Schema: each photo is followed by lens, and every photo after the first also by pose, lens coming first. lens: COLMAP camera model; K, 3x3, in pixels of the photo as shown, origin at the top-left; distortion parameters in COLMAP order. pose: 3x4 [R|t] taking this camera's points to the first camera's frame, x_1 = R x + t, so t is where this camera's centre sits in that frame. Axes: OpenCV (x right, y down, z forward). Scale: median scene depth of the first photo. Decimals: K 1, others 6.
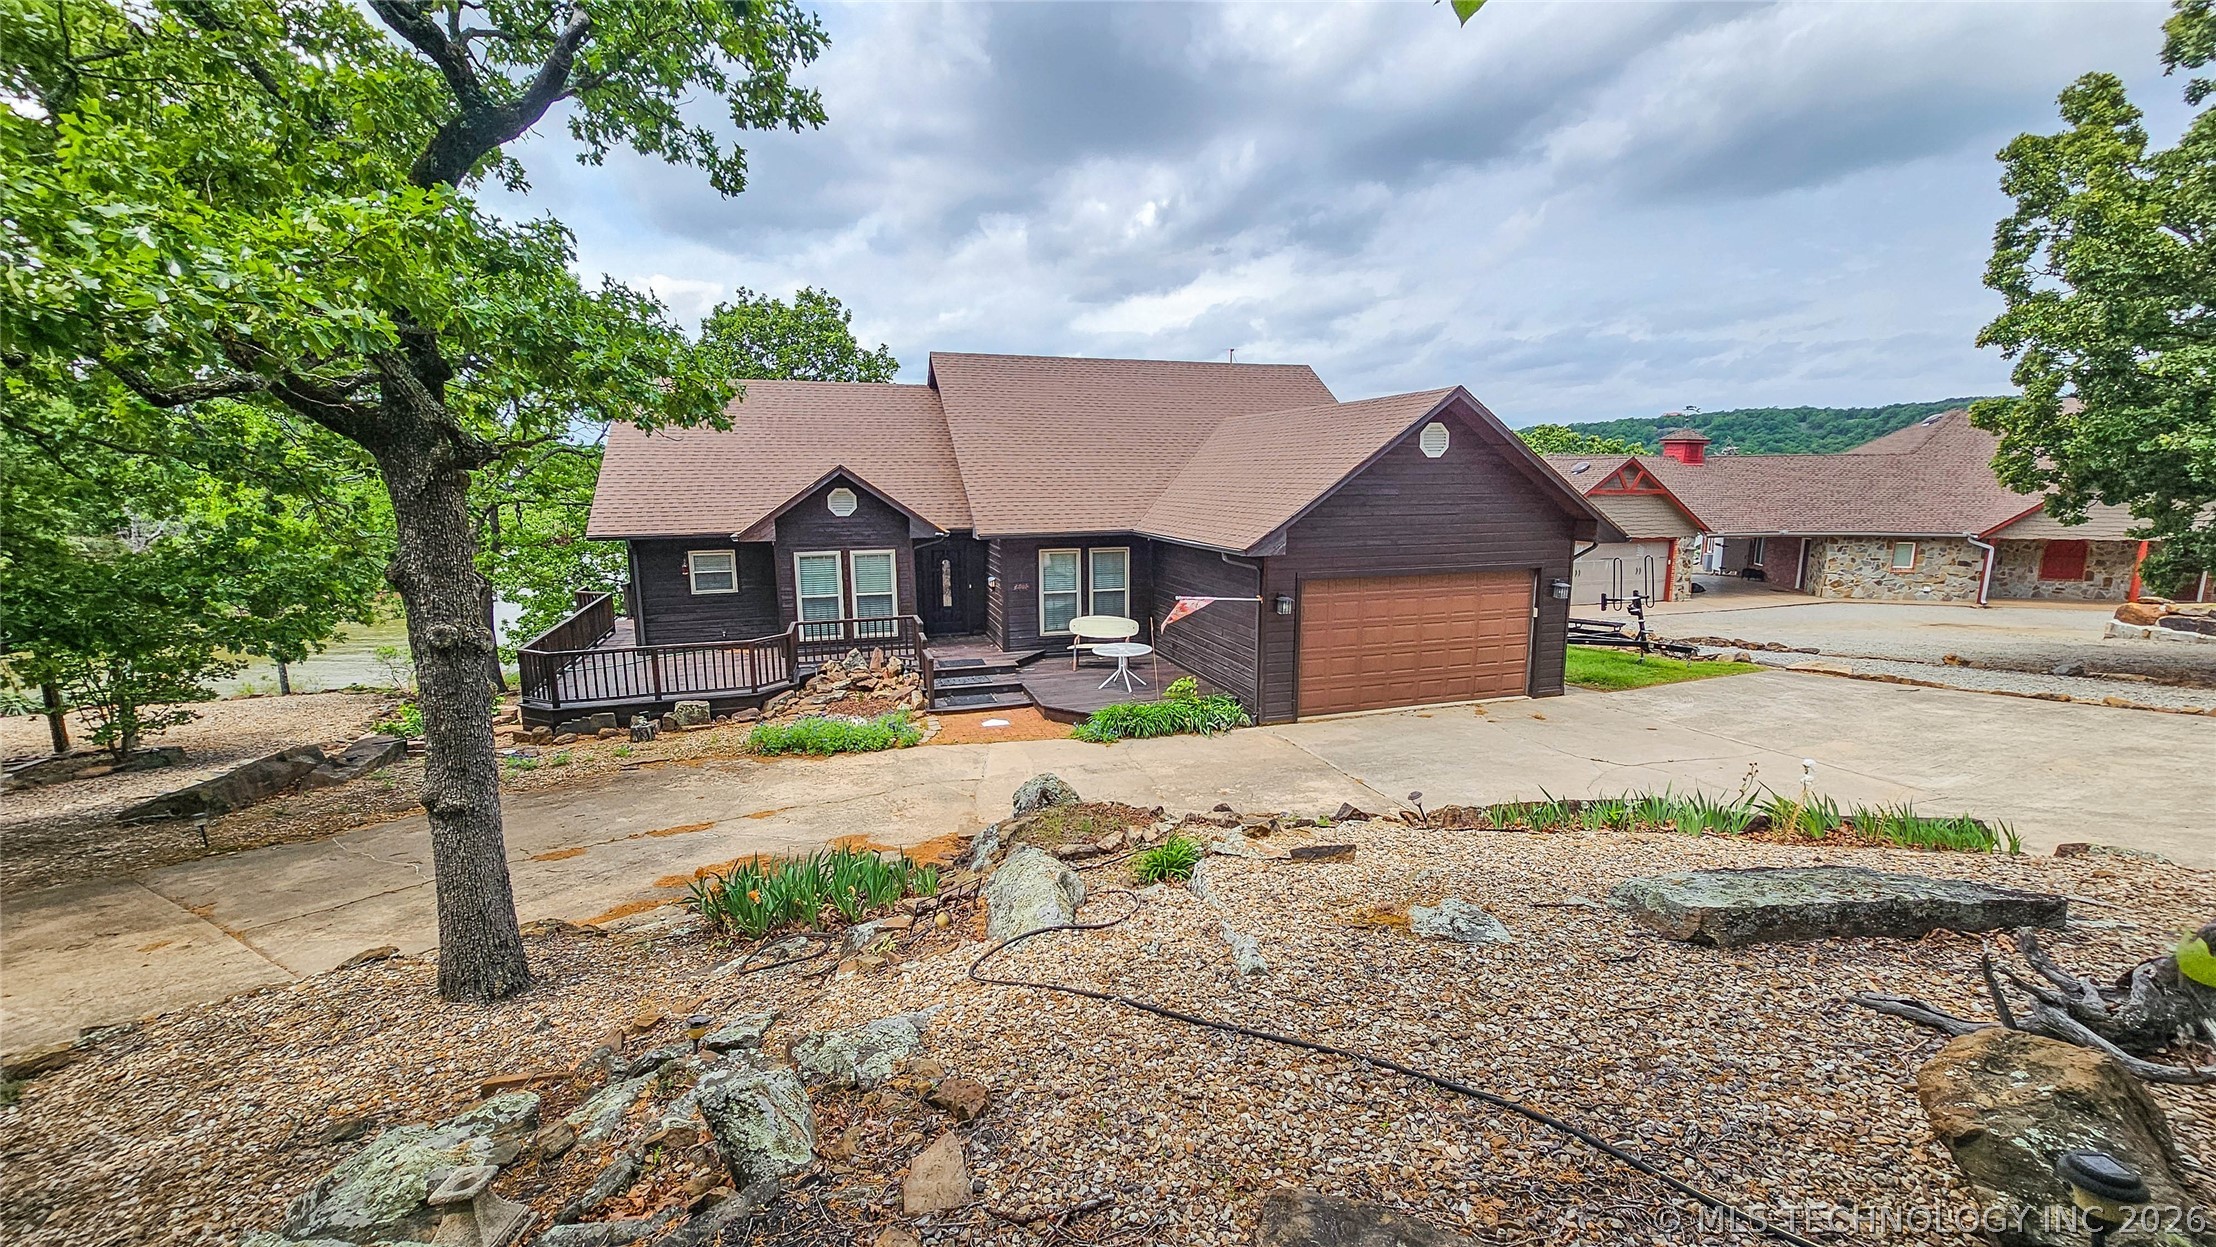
lens RADIAL K [[899.7, 0, 1114.2], [0, 899.7, 630.3], [0, 0, 1]] dist [-0.003169, 0.001381]
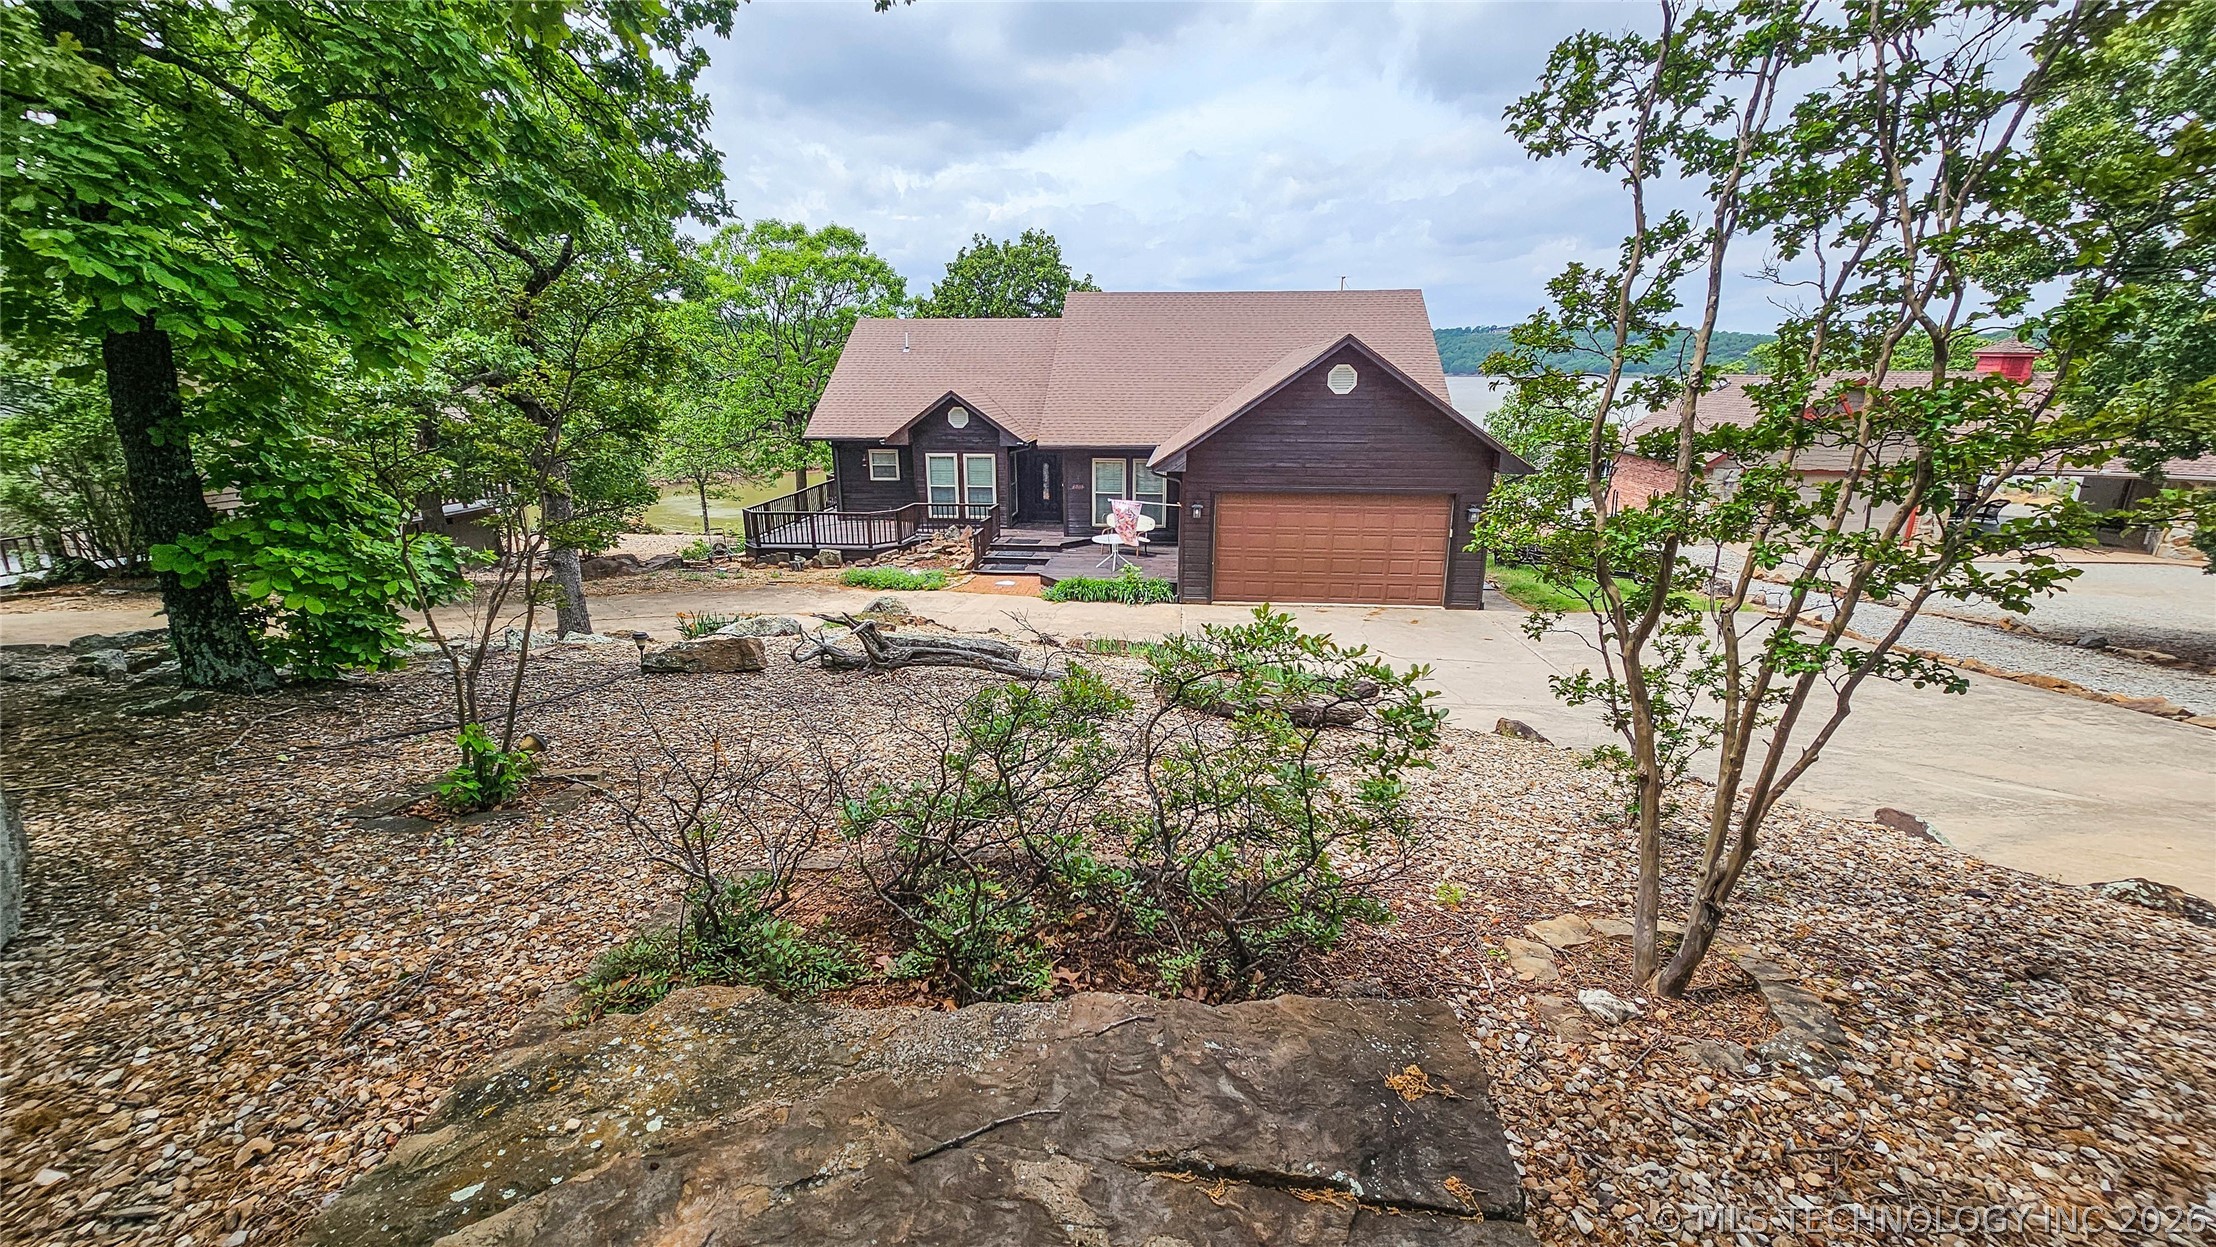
lens RADIAL K [[899.7, 0, 1105.0], [0, 899.7, 631.4], [0, 0, 1]] dist [-0.003169, 0.001381]
pose [[0.917851, 0.114349, -0.380097, 0.461838], [-0.071791, 0.989636, 0.124365, -0.006463], [0.390378, -0.086861, 0.916548, -0.196925]]
